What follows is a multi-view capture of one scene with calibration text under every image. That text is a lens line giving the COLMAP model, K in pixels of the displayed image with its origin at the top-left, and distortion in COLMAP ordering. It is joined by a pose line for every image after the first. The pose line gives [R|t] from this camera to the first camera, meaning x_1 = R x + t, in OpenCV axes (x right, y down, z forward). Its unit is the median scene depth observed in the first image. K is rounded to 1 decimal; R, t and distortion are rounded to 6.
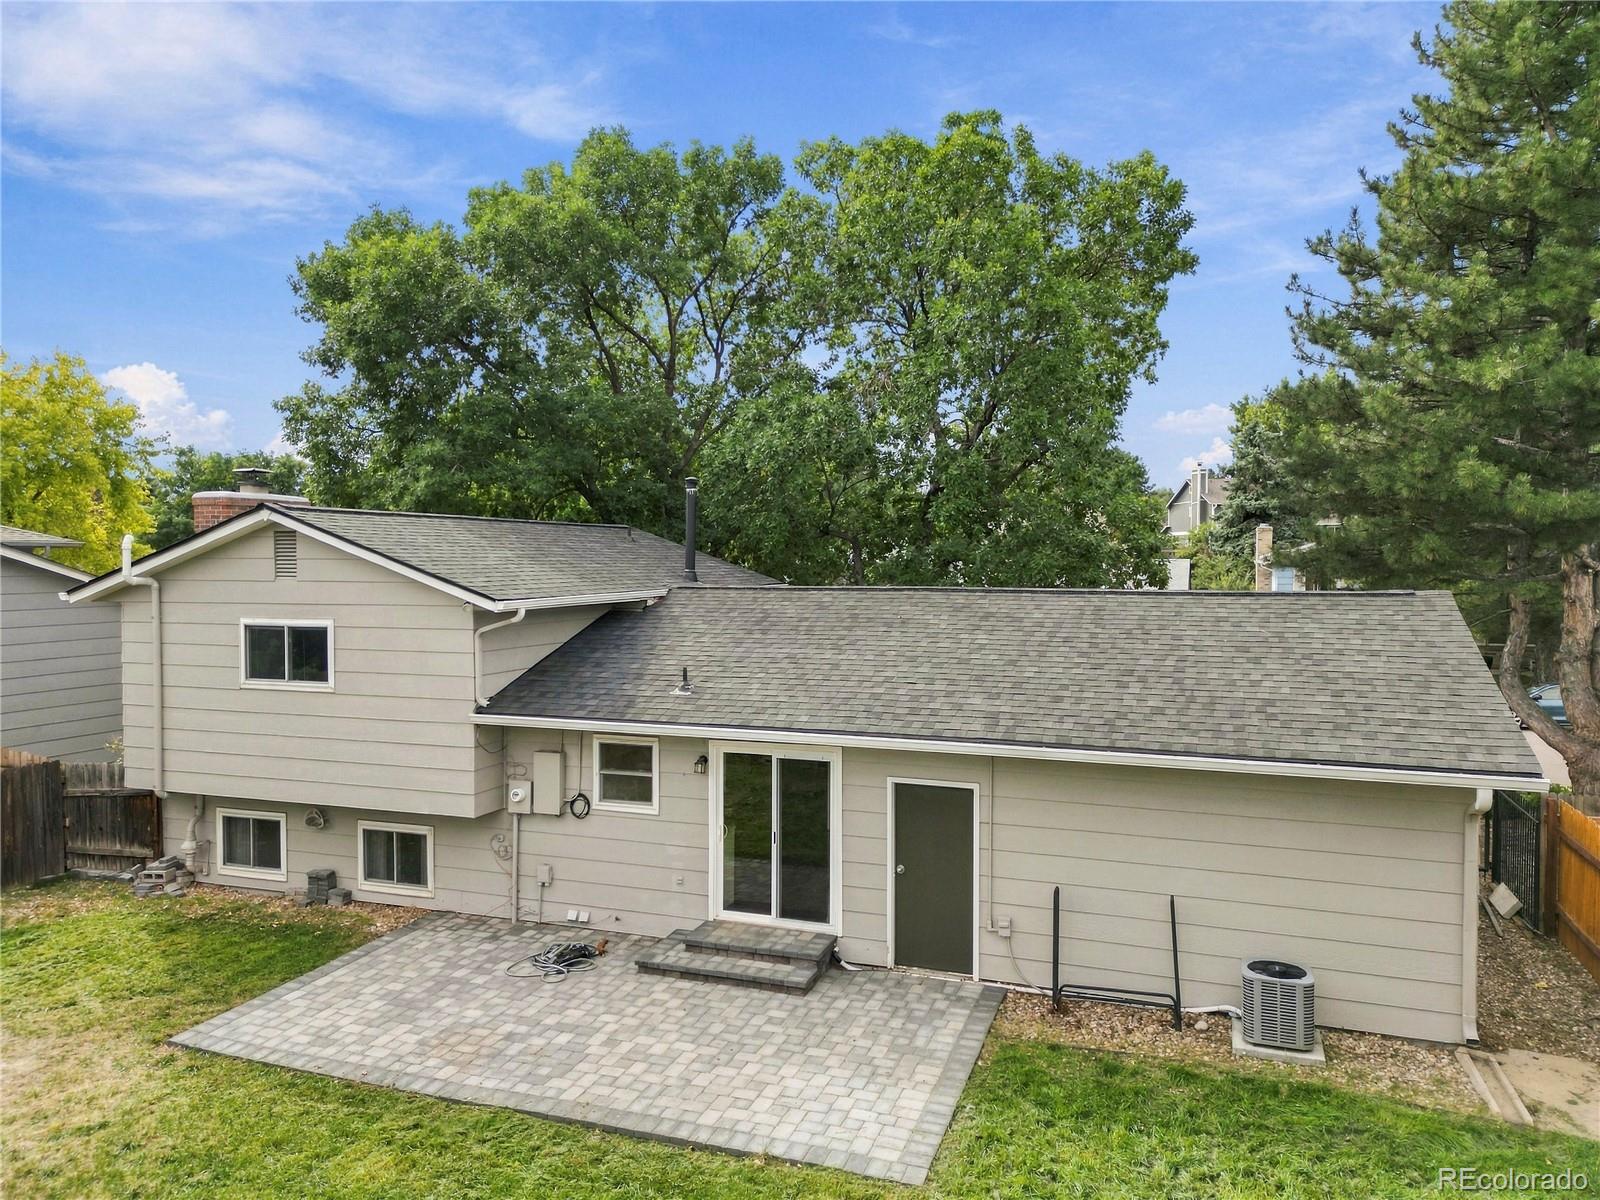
lens RADIAL K [[1116.5, 0, 795.6], [0, 1116.5, 598.2], [0, 0, 1]] dist [0.079807, -0.071685]
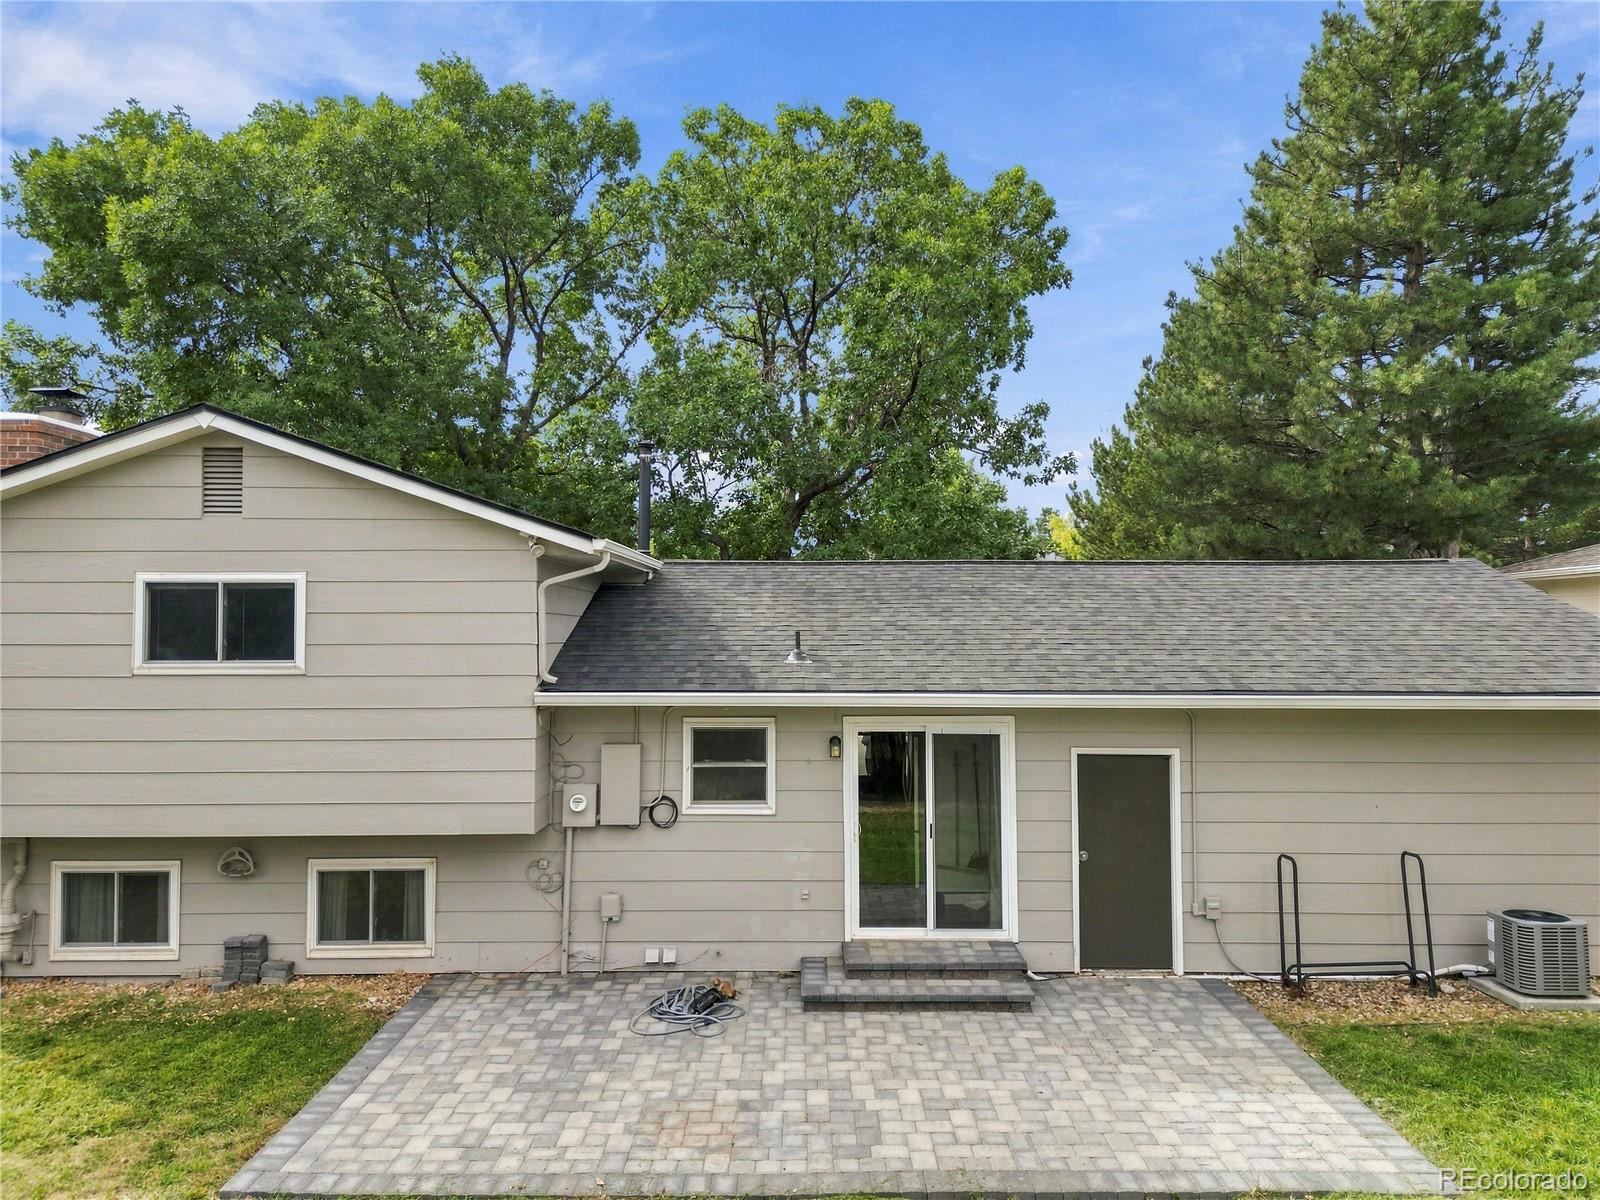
lens RADIAL K [[1116.5, 0, 795.6], [0, 1116.5, 598.2], [0, 0, 1]] dist [0.079807, -0.071685]
pose [[0.939238, 0.008360, 0.343164, -0.384974], [0.013029, 0.998115, -0.059975, 0.087394], [-0.343019, 0.060802, 0.937359, 0.236834]]
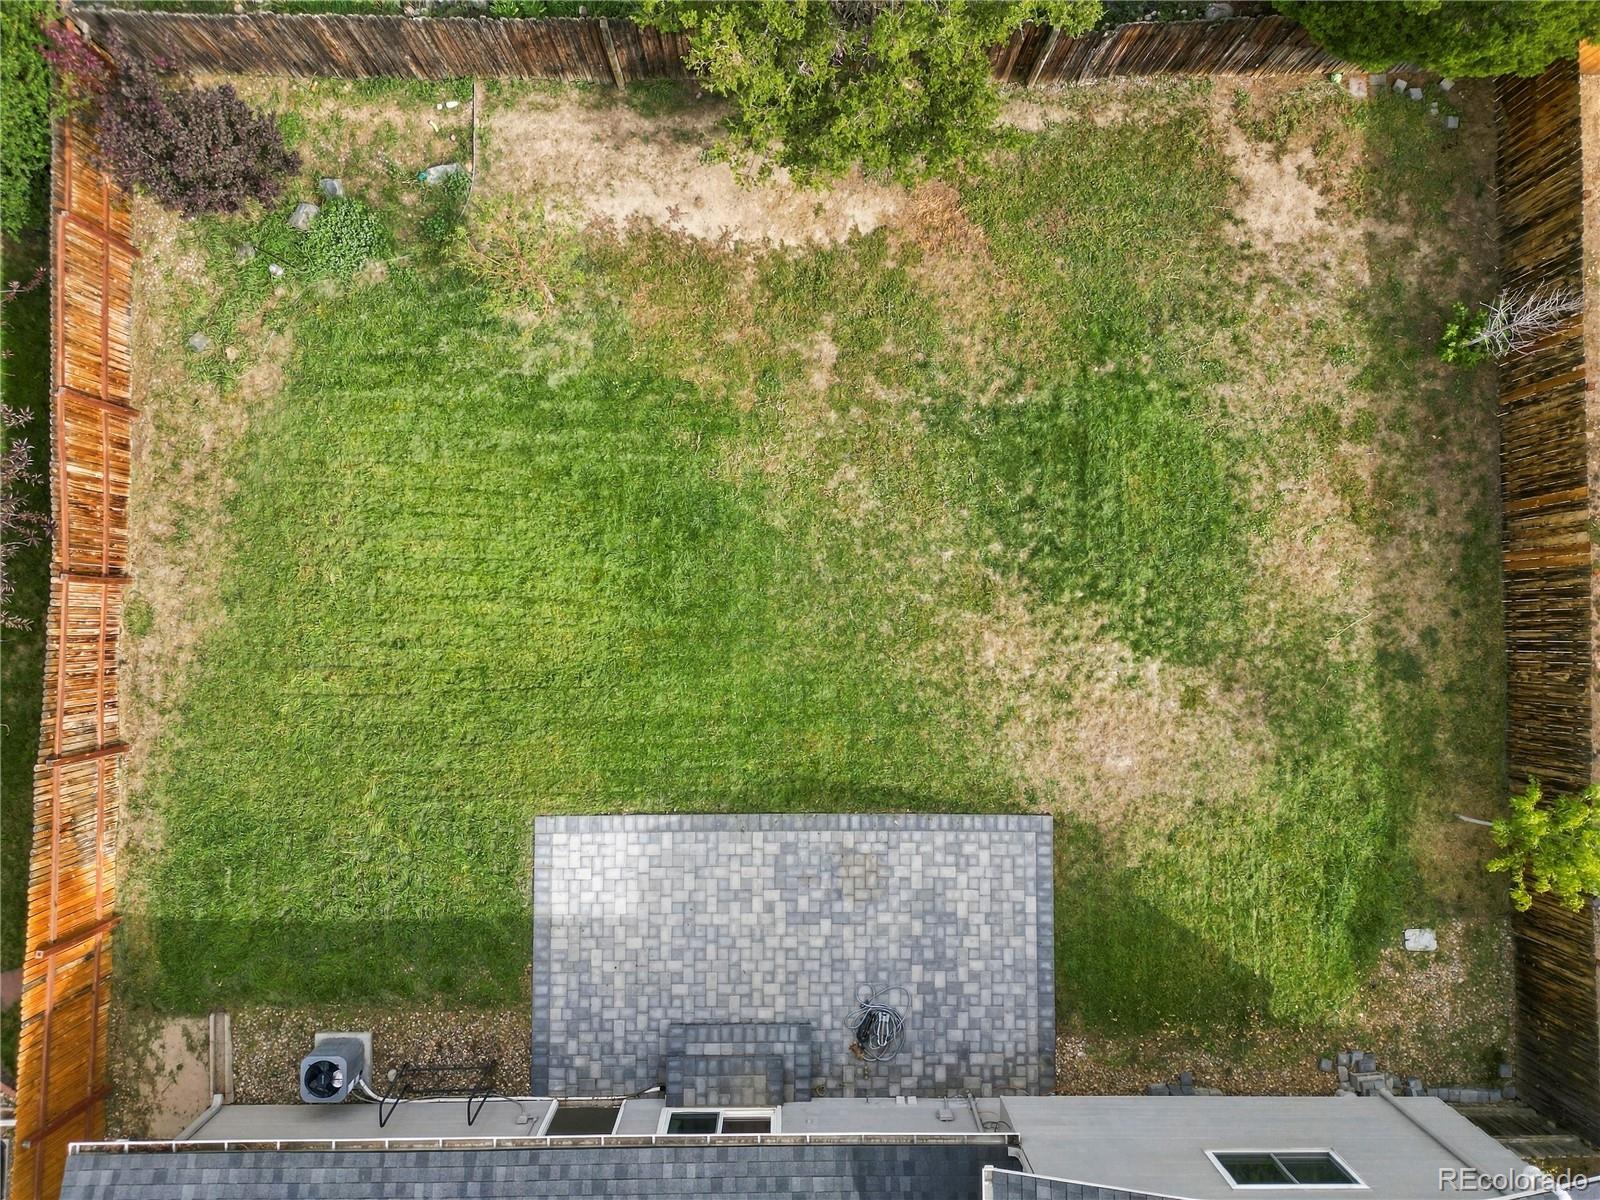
lens RADIAL K [[1116.5, 0, 795.6], [0, 1116.5, 598.2], [0, 0, 1]] dist [0.079807, -0.071685]
pose [[-0.939431, 0.342372, -0.015825, -0.251597], [-0.021627, -0.013135, 0.999680, -0.876703], [0.342054, 0.939473, 0.019744, 0.477396]]
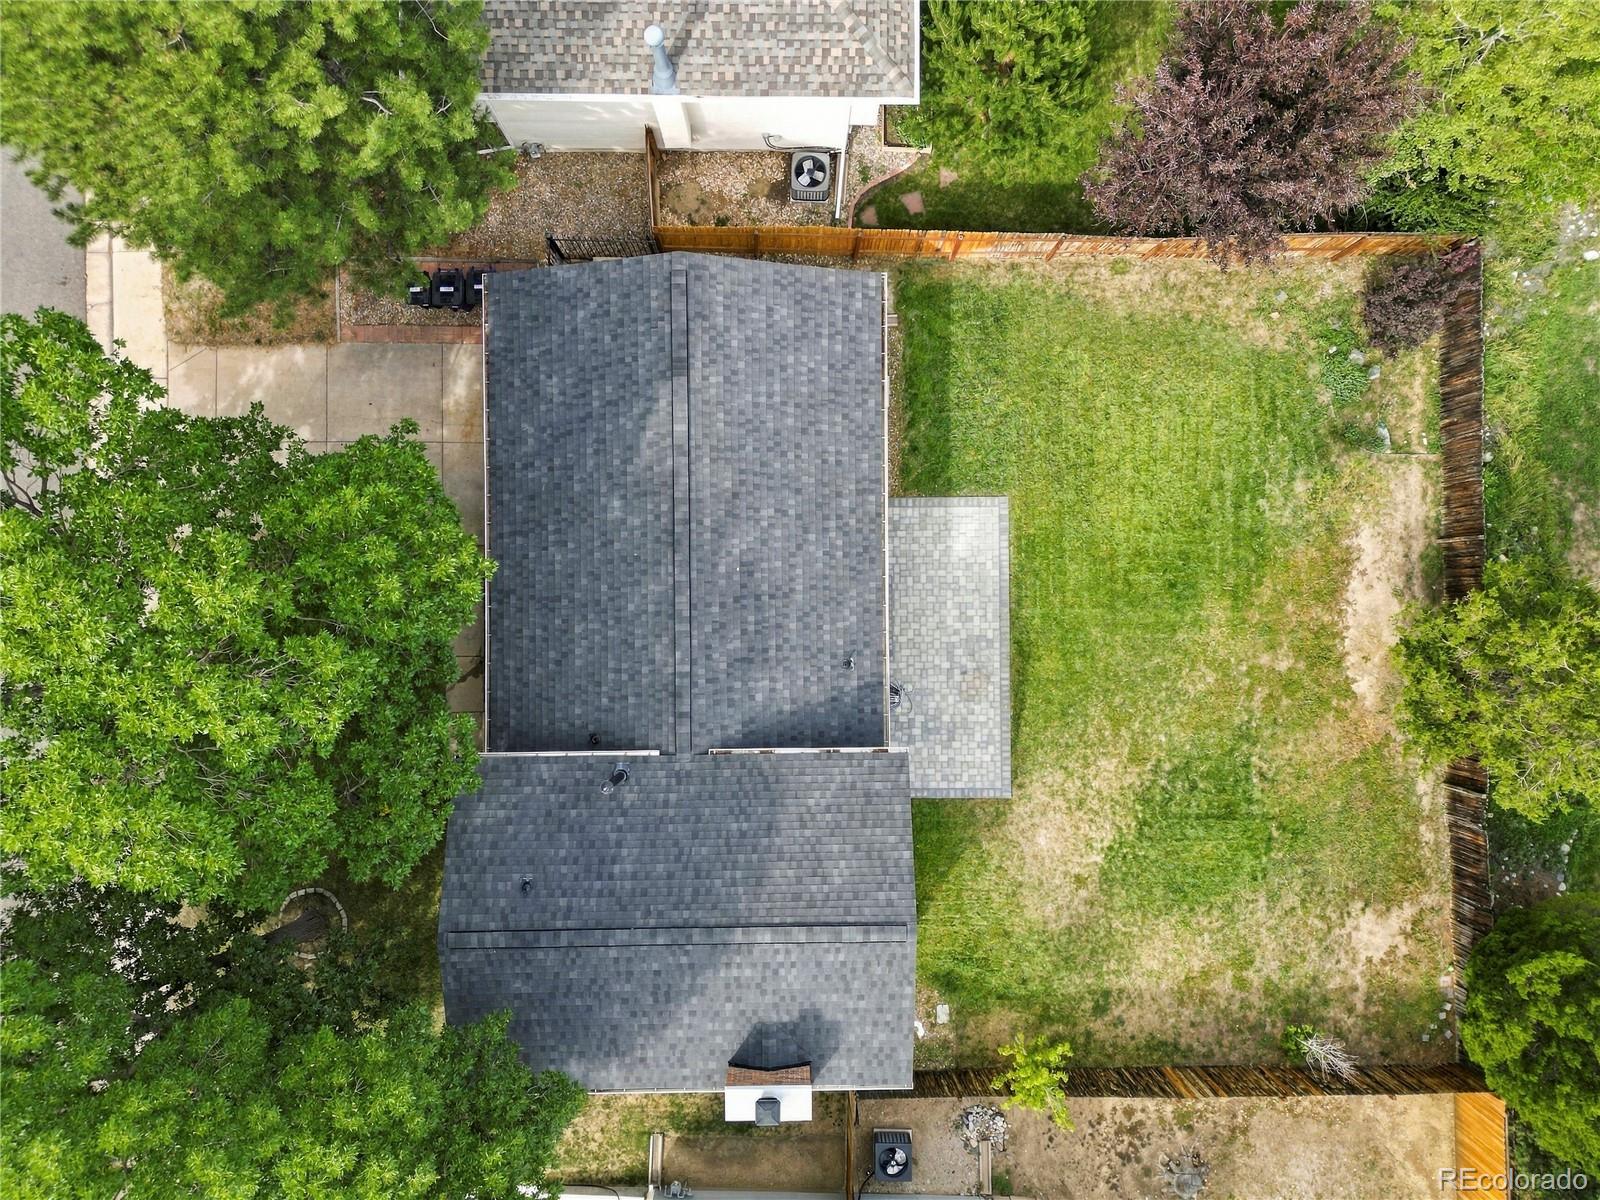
lens RADIAL K [[1116.5, 0, 795.6], [0, 1116.5, 598.2], [0, 0, 1]] dist [0.079807, -0.071685]
pose [[-0.348739, -0.937208, 0.004823, 0.020932], [0.016894, -0.001141, 0.999857, -1.739654], [-0.937068, 0.348770, 0.016231, 1.022113]]
